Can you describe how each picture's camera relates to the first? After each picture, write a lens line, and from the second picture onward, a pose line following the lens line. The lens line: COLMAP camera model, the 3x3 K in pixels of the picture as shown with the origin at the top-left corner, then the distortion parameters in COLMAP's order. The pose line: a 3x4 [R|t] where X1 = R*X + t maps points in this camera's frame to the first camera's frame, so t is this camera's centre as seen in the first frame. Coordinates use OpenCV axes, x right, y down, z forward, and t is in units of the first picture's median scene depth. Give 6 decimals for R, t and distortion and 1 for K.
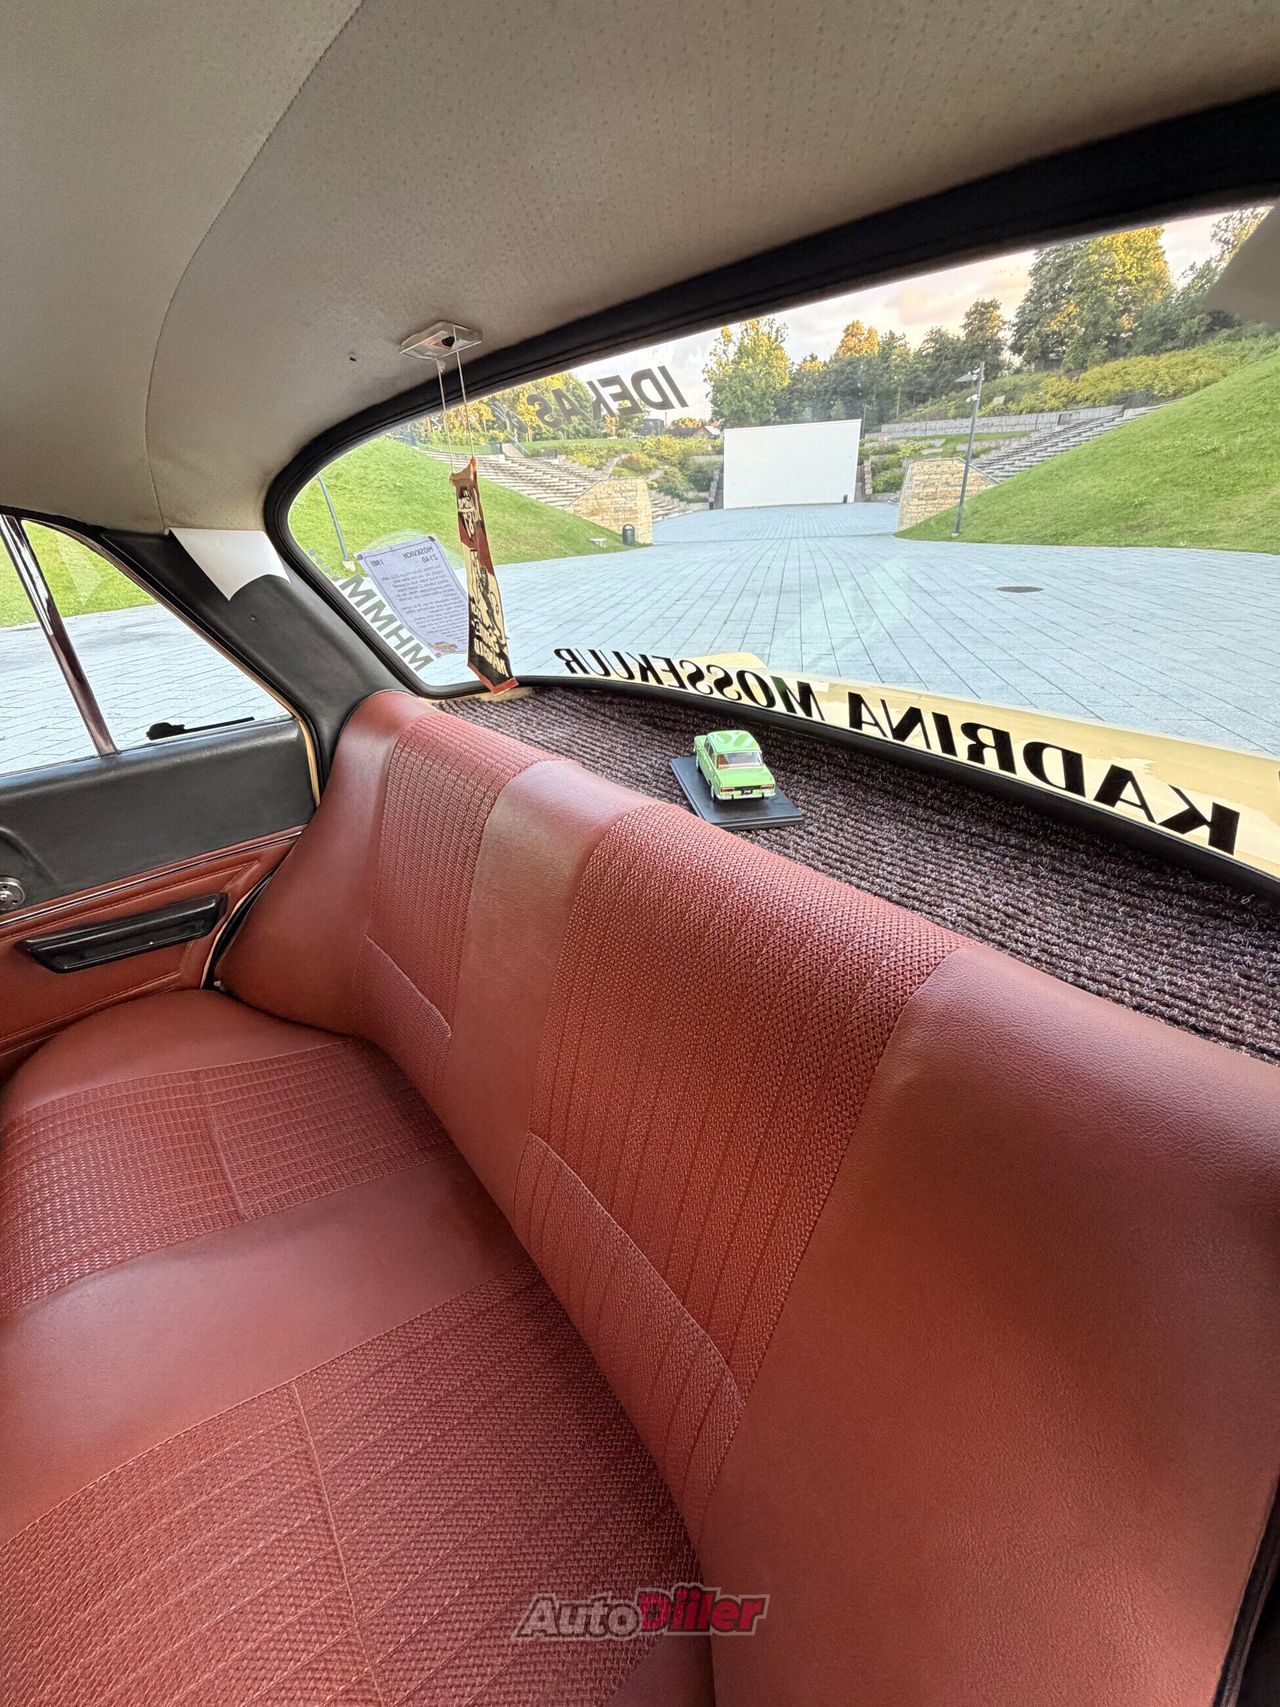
lens RADIAL K [[673.7, 0, 640.7], [0, 673.7, 859.0], [0, 0, 1]] dist [-0.001093, -0.000190]
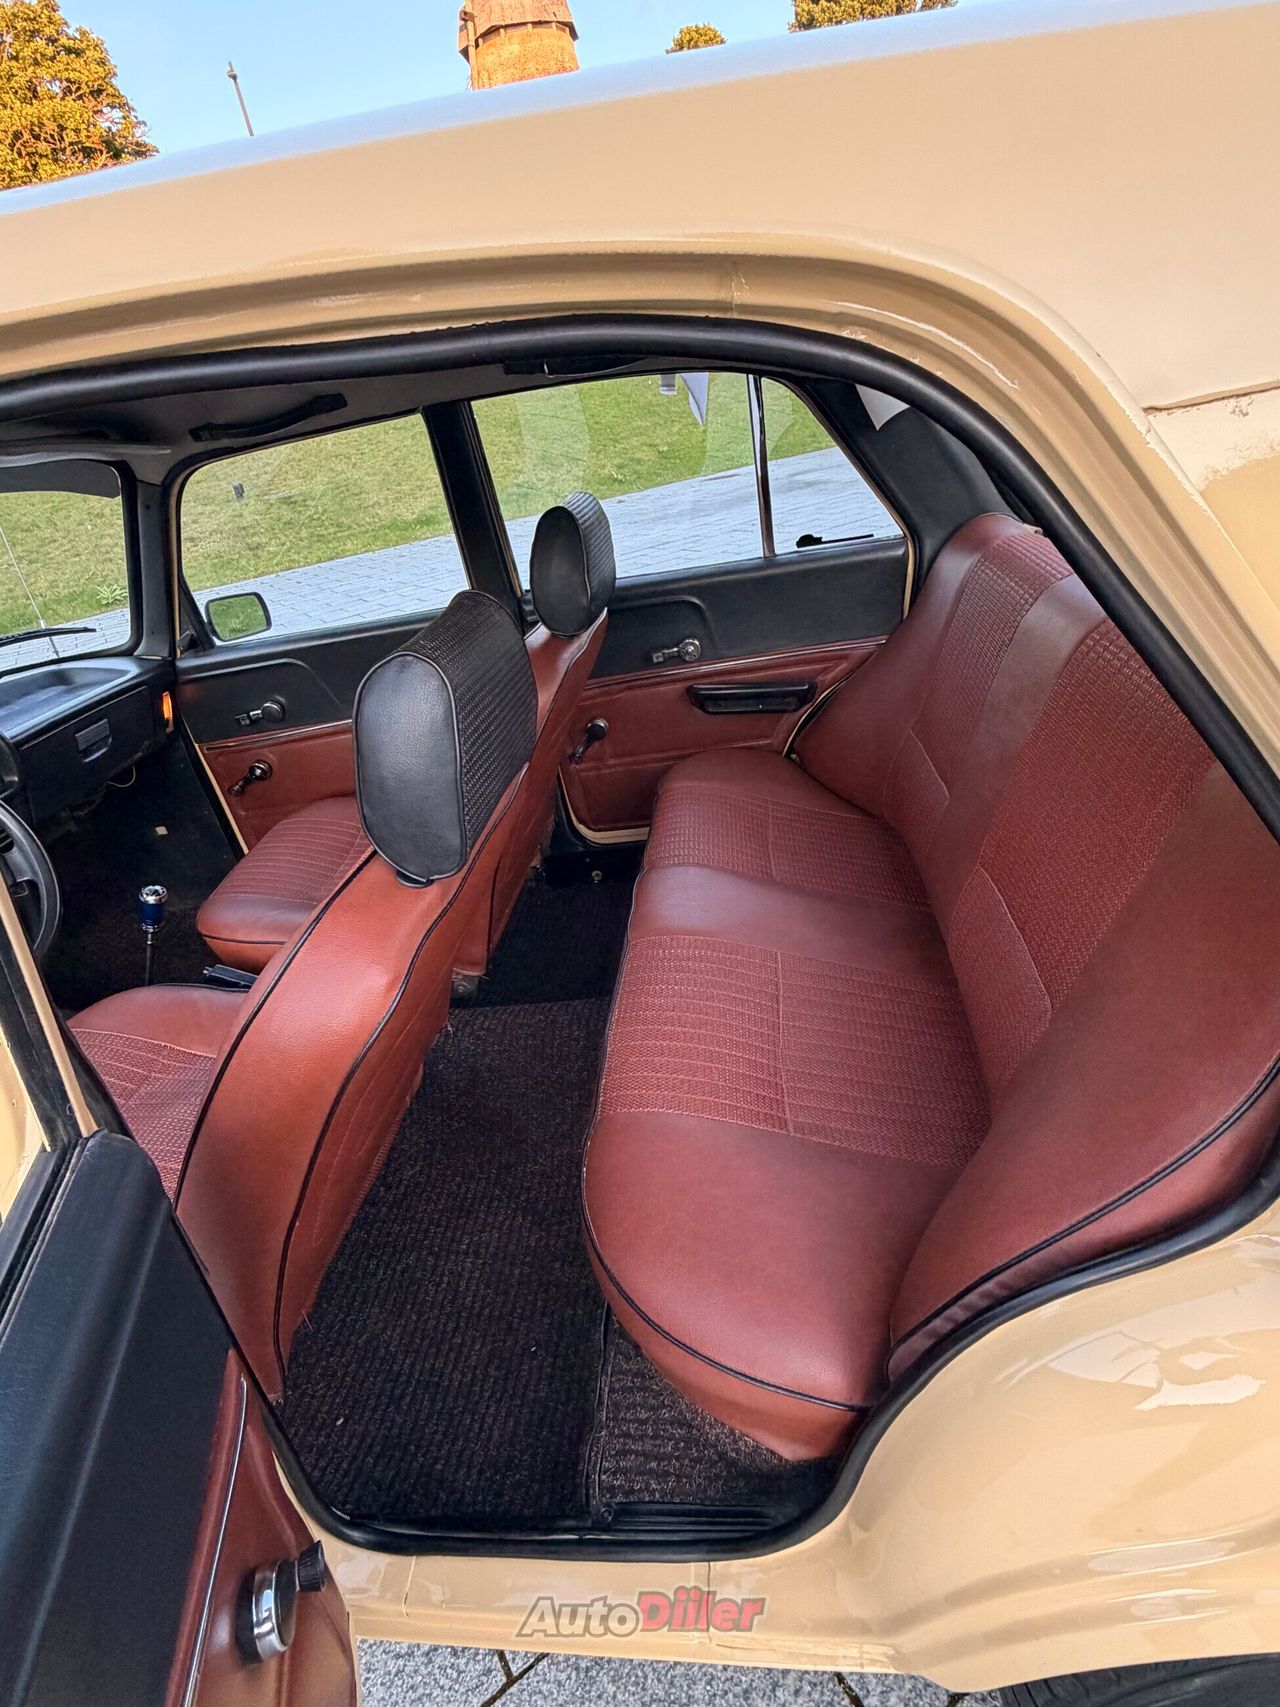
lens RADIAL K [[838.7, 0, 647.4], [0, 838.7, 859.8], [0, 0, 1]] dist [-0.003035, -0.000124]
pose [[0.708580, 0.276224, -0.649319, 0.256760], [-0.208666, 0.961067, 0.181133, 0.153951], [0.674072, 0.007143, 0.738631, -0.350768]]
